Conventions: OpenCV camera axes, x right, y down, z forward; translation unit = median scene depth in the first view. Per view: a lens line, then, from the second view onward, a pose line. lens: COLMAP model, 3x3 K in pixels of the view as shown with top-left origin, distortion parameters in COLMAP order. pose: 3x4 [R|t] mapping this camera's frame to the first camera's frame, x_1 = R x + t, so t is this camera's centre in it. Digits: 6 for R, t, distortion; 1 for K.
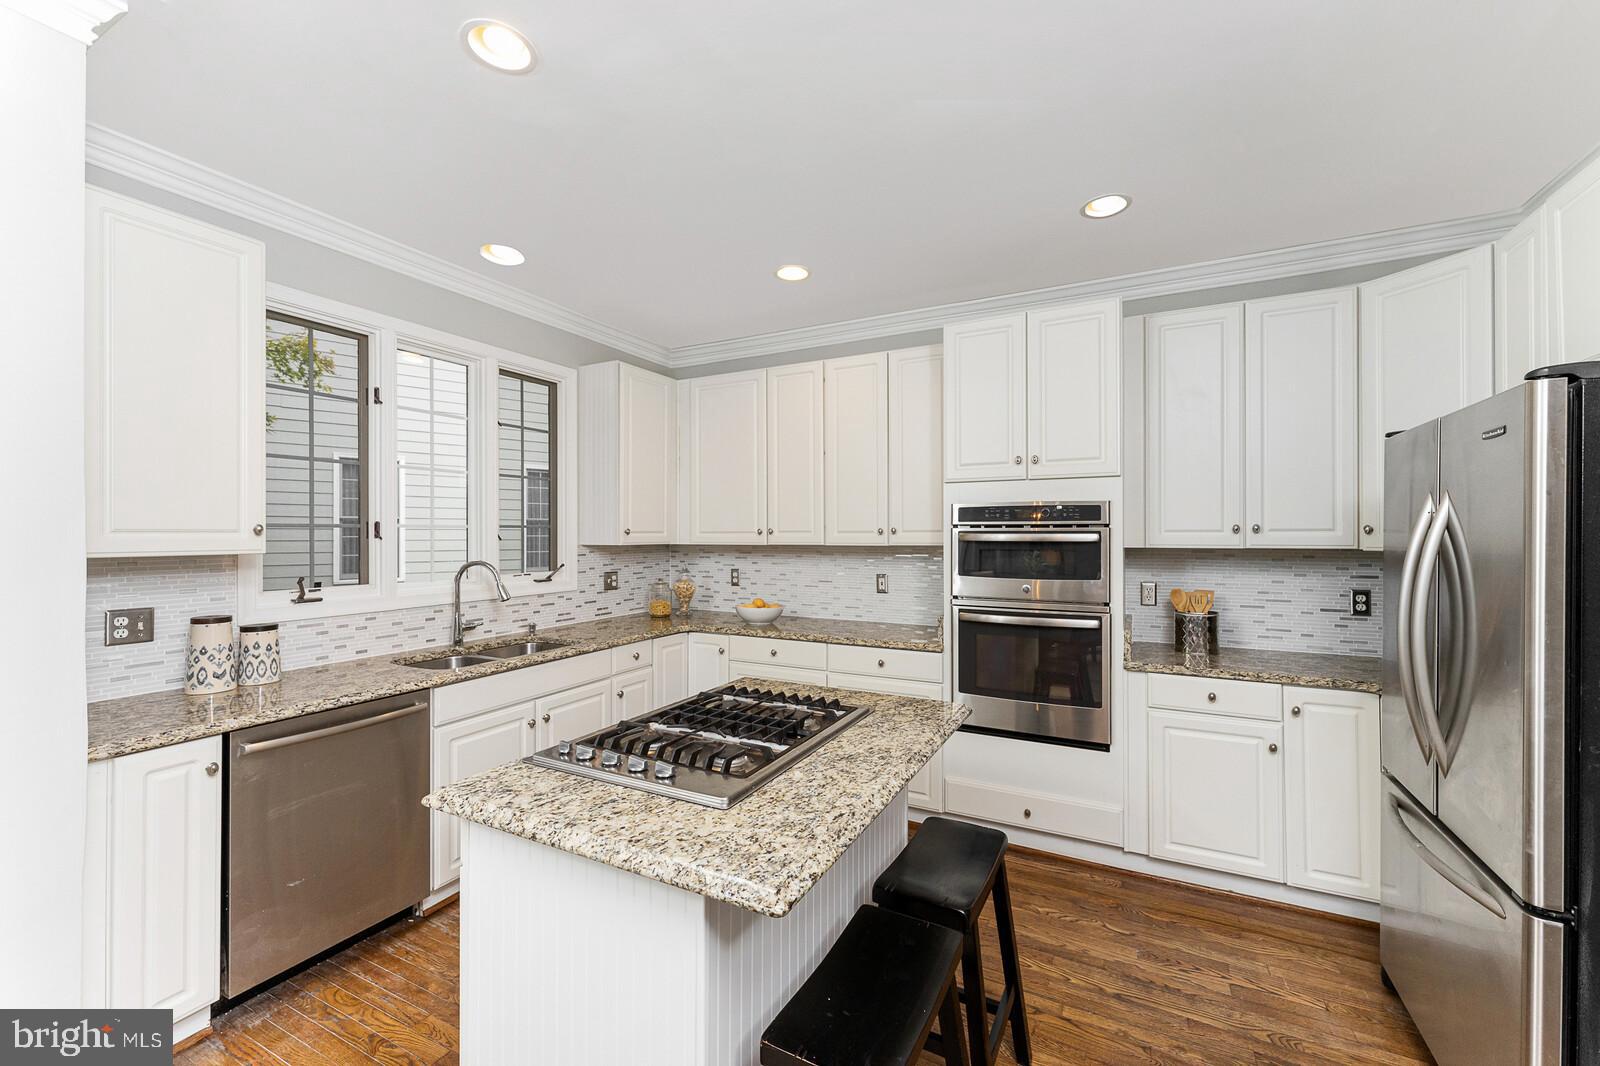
lens RADIAL K [[641.3, 0, 807.9], [0, 641.3, 532.7], [0, 0, 1]] dist [0.001936, -0.000068]
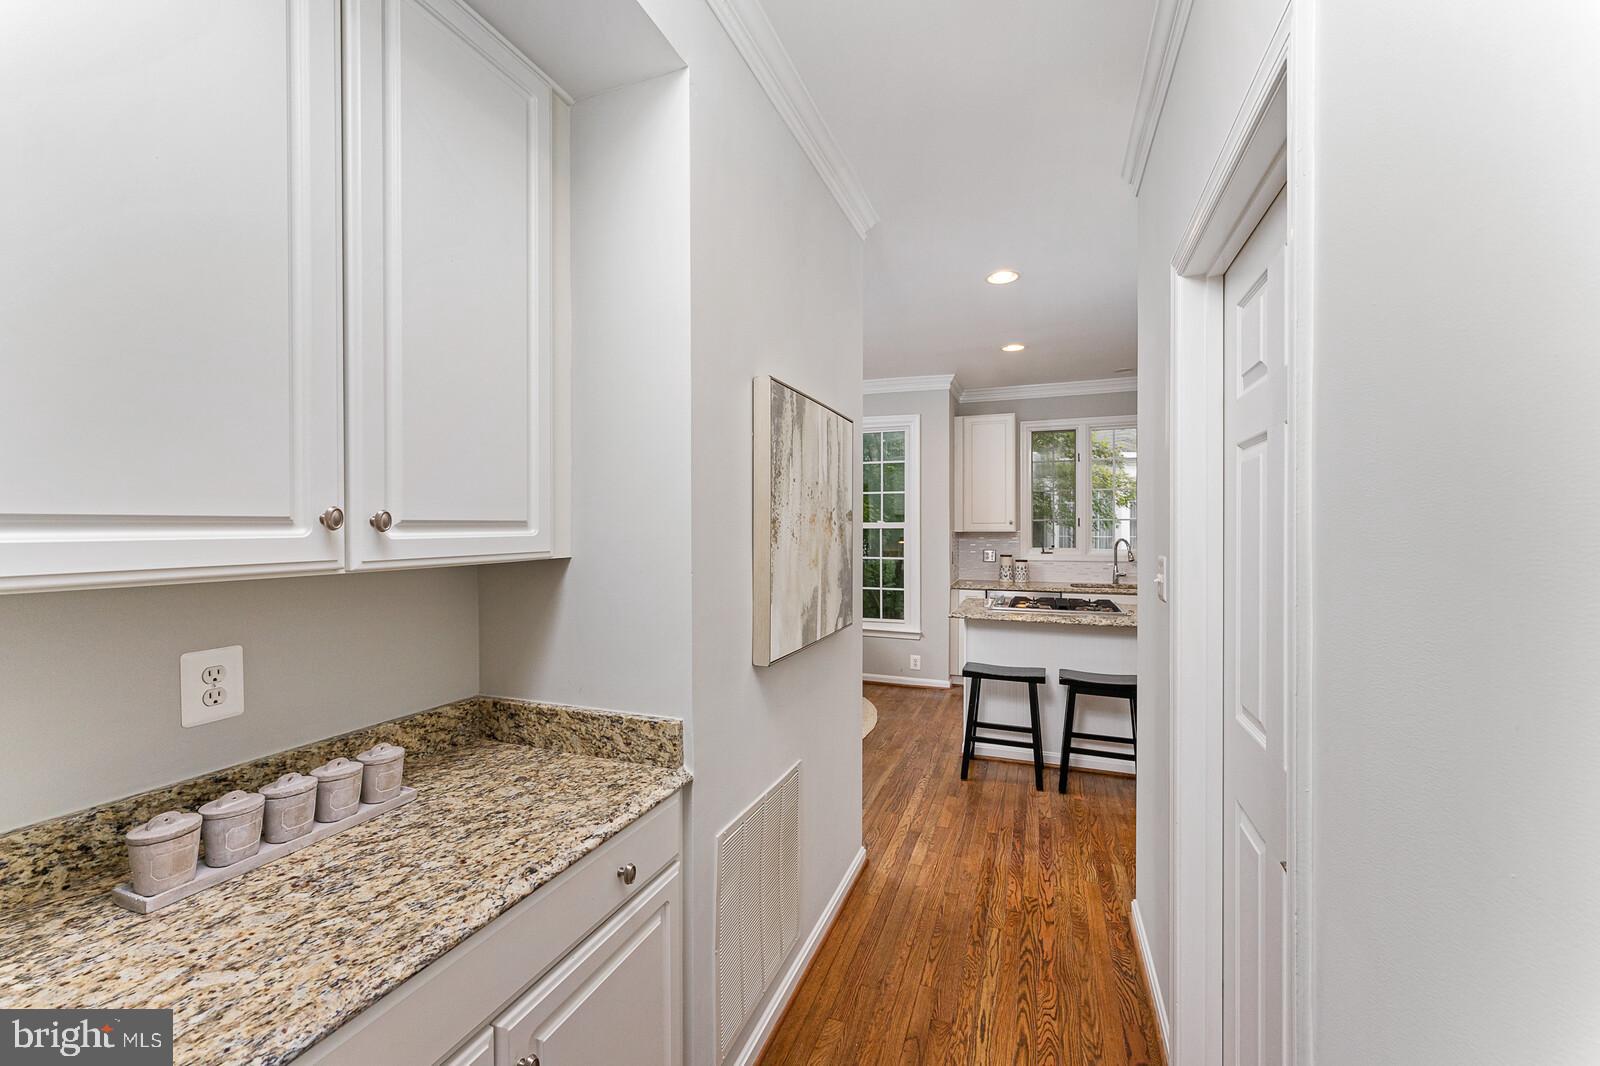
lens RADIAL K [[641.3, 0, 795.9], [0, 641.3, 528.2], [0, 0, 1]] dist [0.001936, -0.000068]
pose [[0.099747, 0.004334, -0.995003, 1.334297], [-0.000926, 0.999990, 0.004263, 0.006771], [0.995012, 0.000496, 0.099750, -0.125685]]
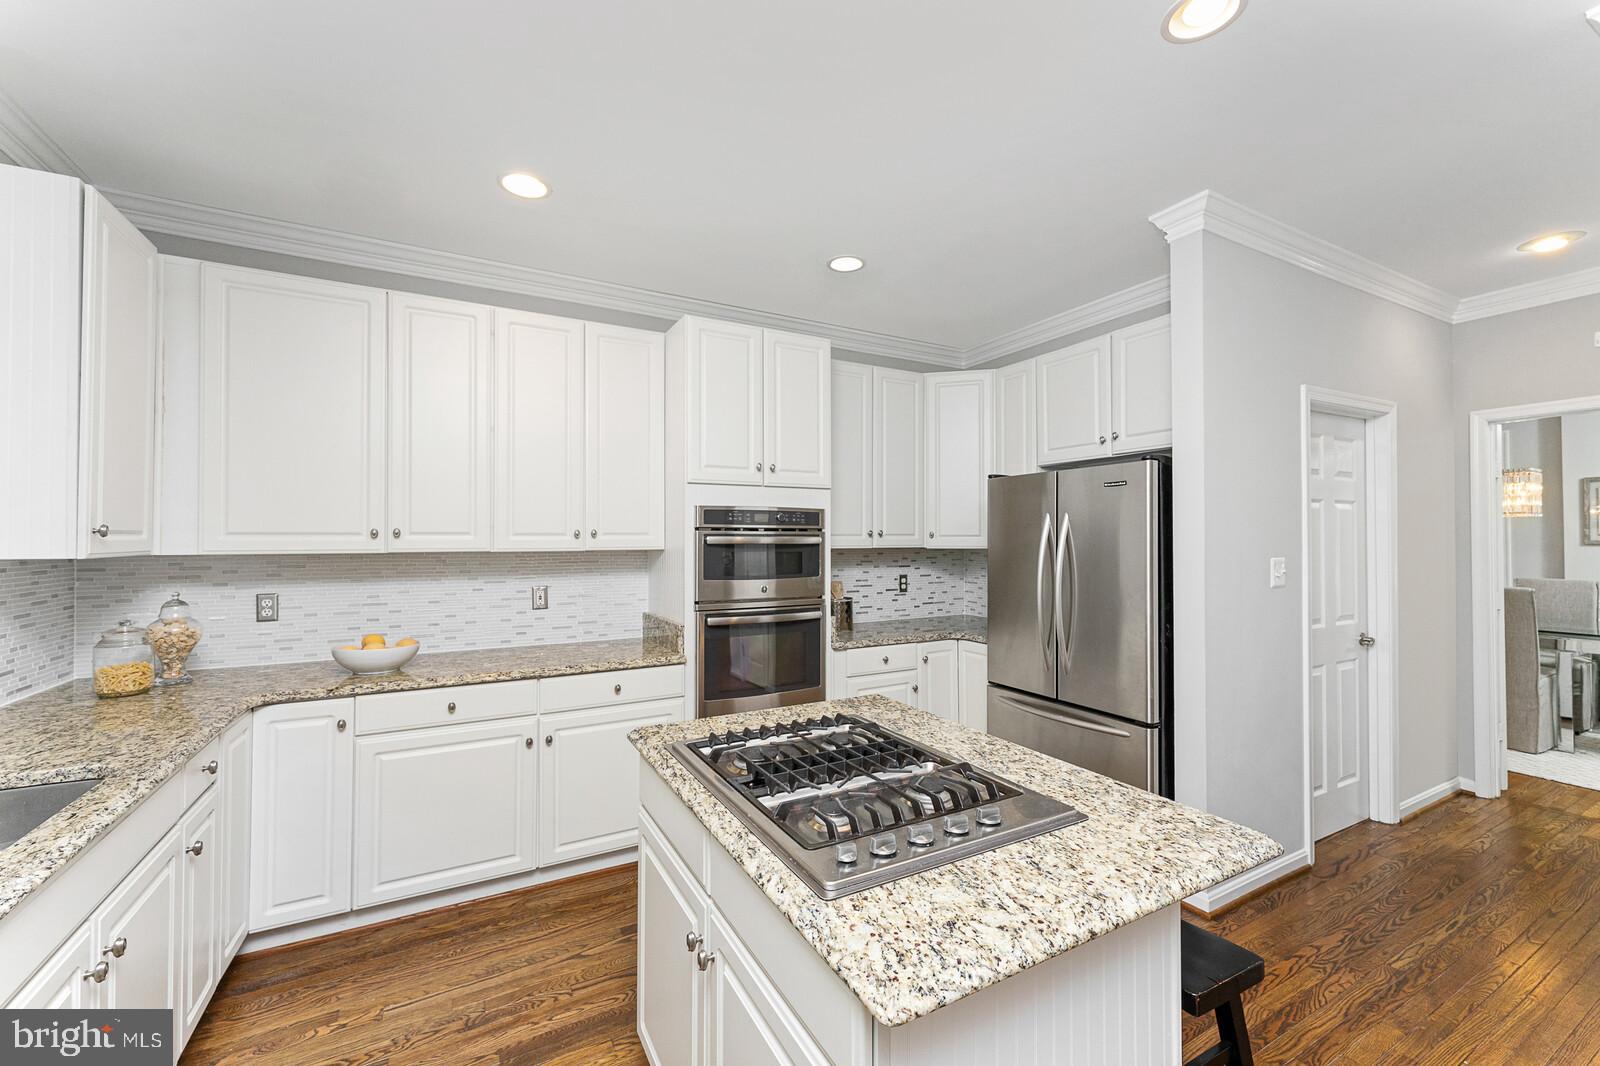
lens RADIAL K [[641.3, 0, 810.0], [0, 641.3, 529.7], [0, 0, 1]] dist [0.001936, -0.000068]
pose [[0.555576, 0.012546, 0.831371, -0.513291], [-0.002640, 0.999908, -0.013325, 0.003868], [-0.831462, 0.005209, 0.555558, 0.352431]]
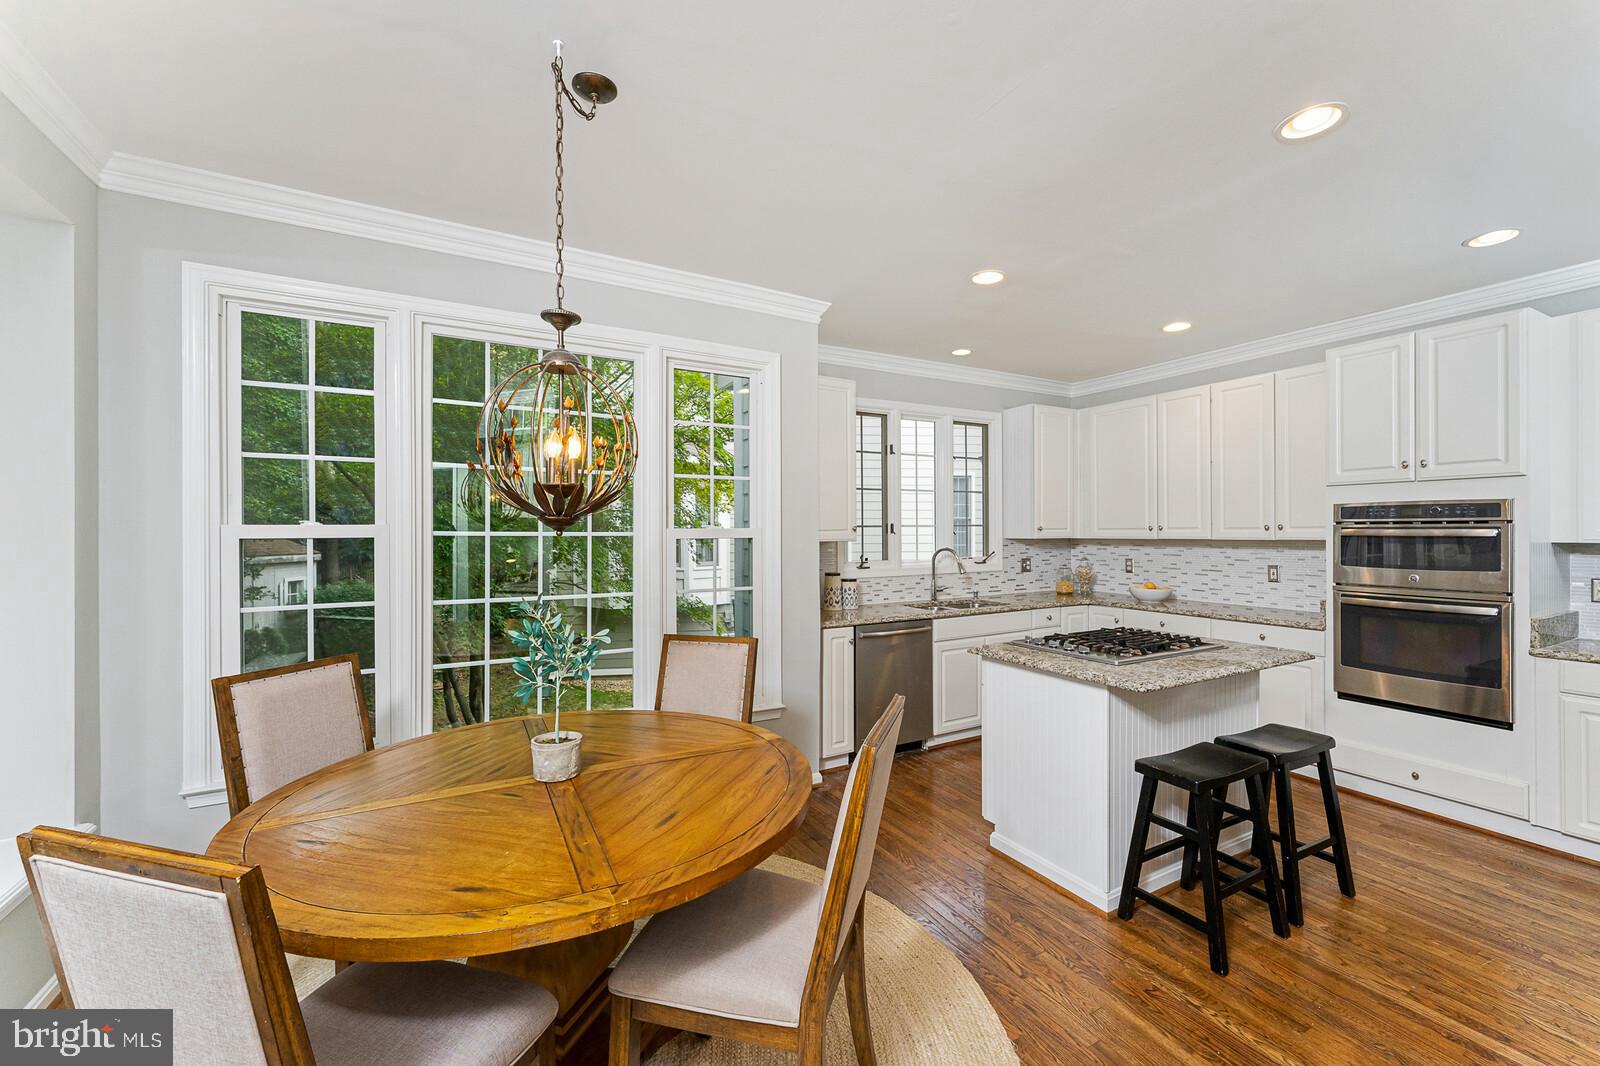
lens RADIAL K [[641.3, 0, 801.4], [0, 641.3, 530.4], [0, 0, 1]] dist [0.001936, -0.000068]
pose [[0.829459, -0.002389, -0.558562, 0.078587], [0.003772, 0.999992, 0.001324, -0.002019], [0.558554, -0.003205, 0.829462, -0.551280]]
